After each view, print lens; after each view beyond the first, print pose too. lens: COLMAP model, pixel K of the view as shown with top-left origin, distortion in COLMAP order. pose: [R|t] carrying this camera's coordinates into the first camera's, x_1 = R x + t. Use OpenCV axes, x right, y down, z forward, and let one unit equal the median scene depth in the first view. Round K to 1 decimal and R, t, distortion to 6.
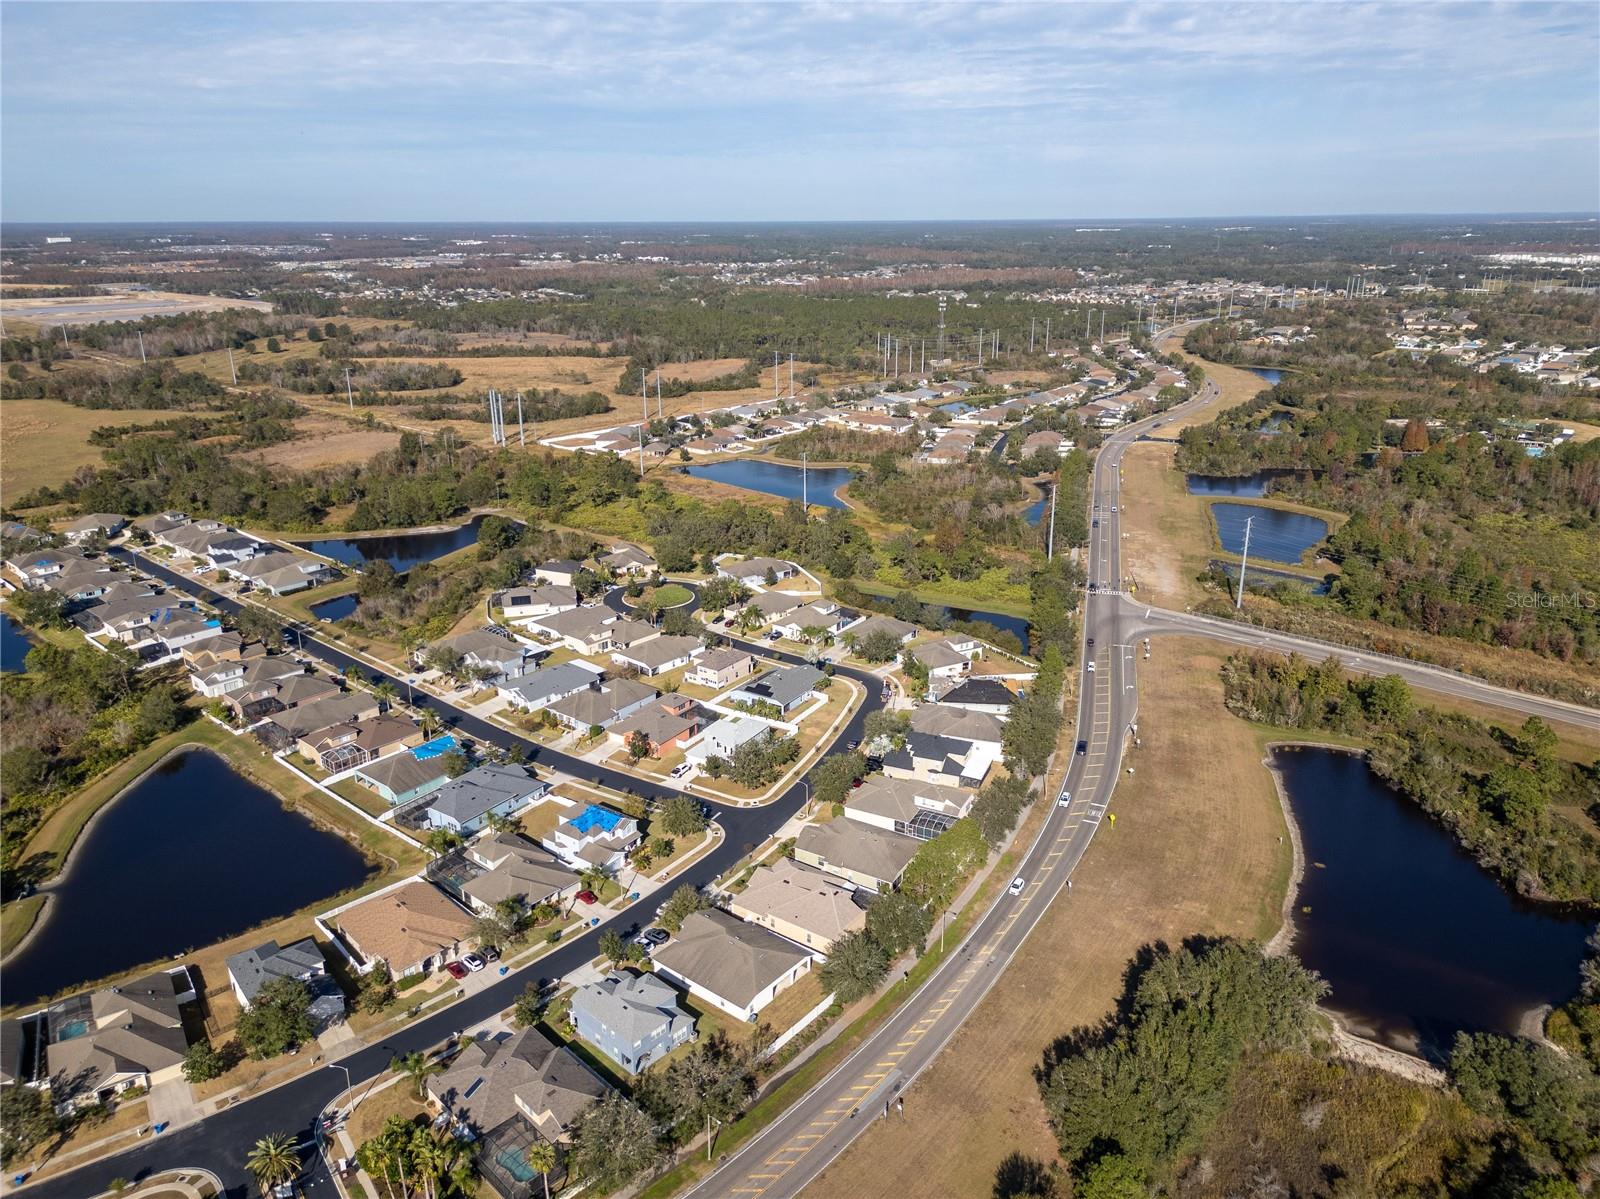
lens RADIAL K [[1125.9, 0, 795.8], [0, 1125.9, 603.2], [0, 0, 1]] dist [0.071074, -0.077687]
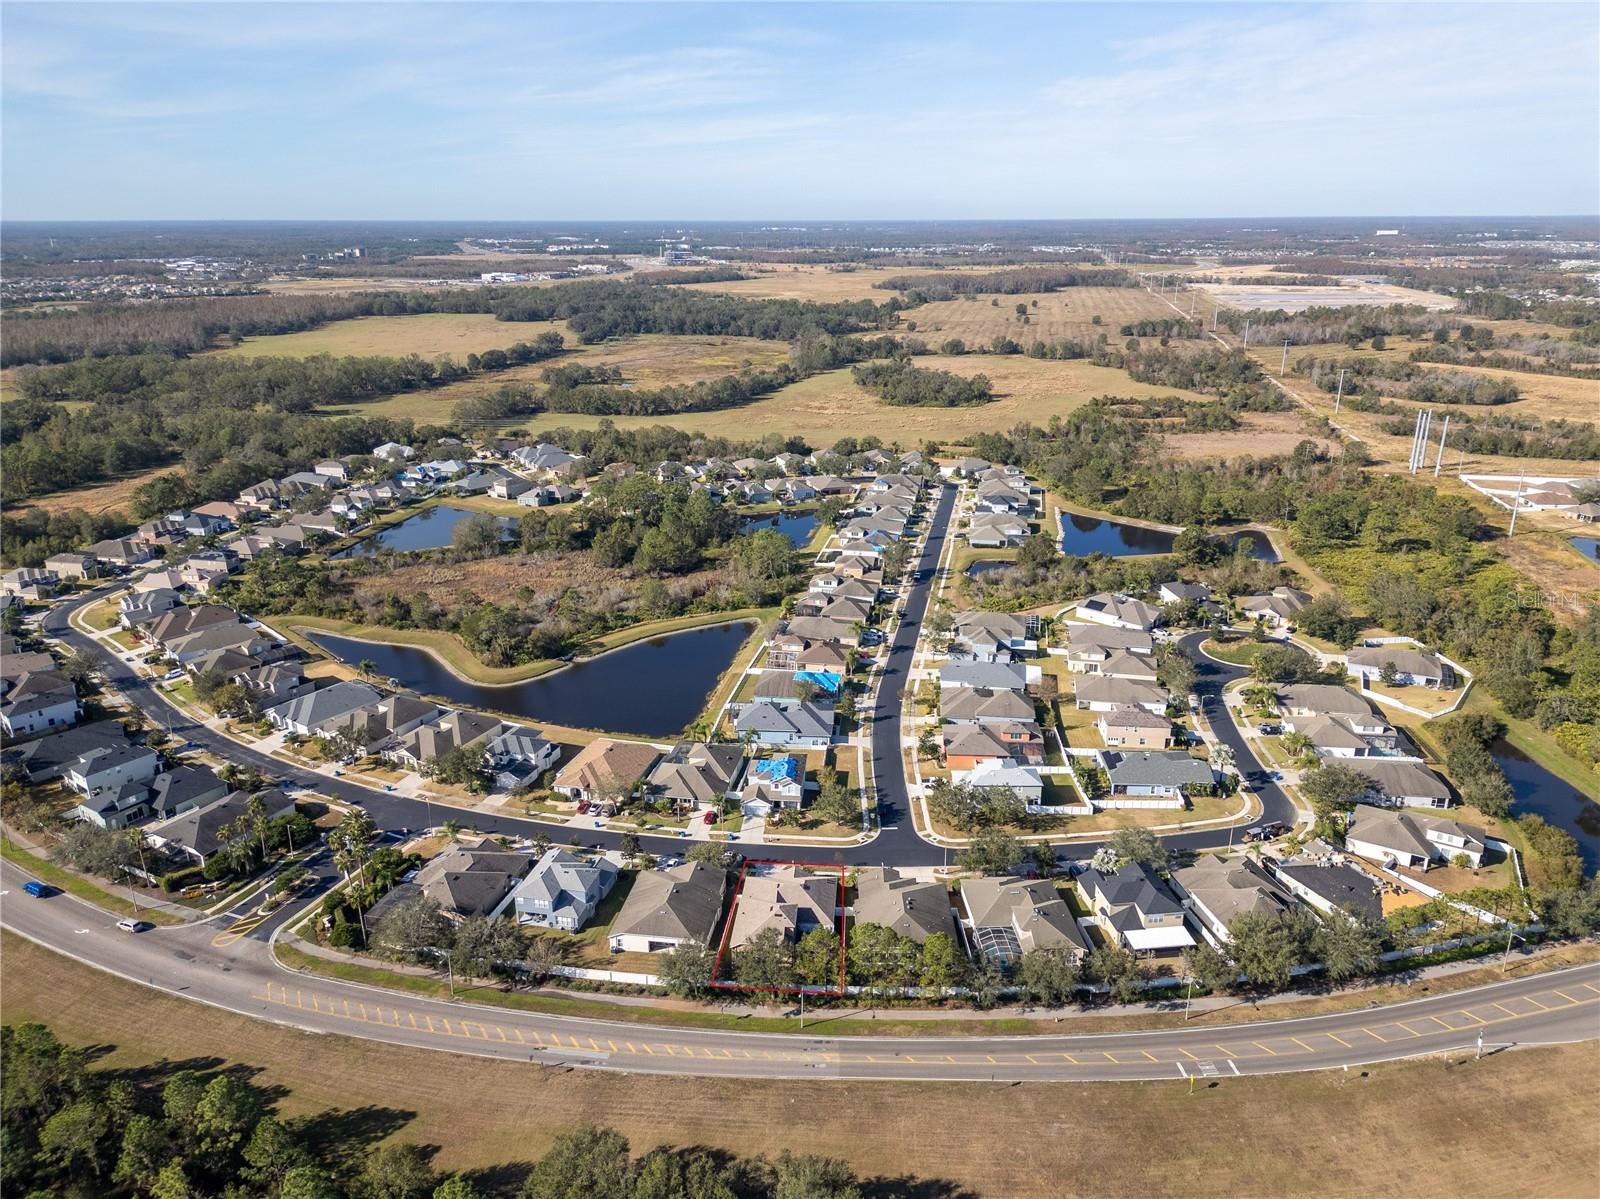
lens RADIAL K [[1125.9, 0, 795.8], [0, 1125.9, 603.2], [0, 0, 1]] dist [0.071074, -0.077687]
pose [[0.502247, 0.280163, -0.818081, 0.569411], [-0.275924, 0.948528, 0.155437, -0.112838], [0.819520, 0.147661, 0.553699, 0.328584]]
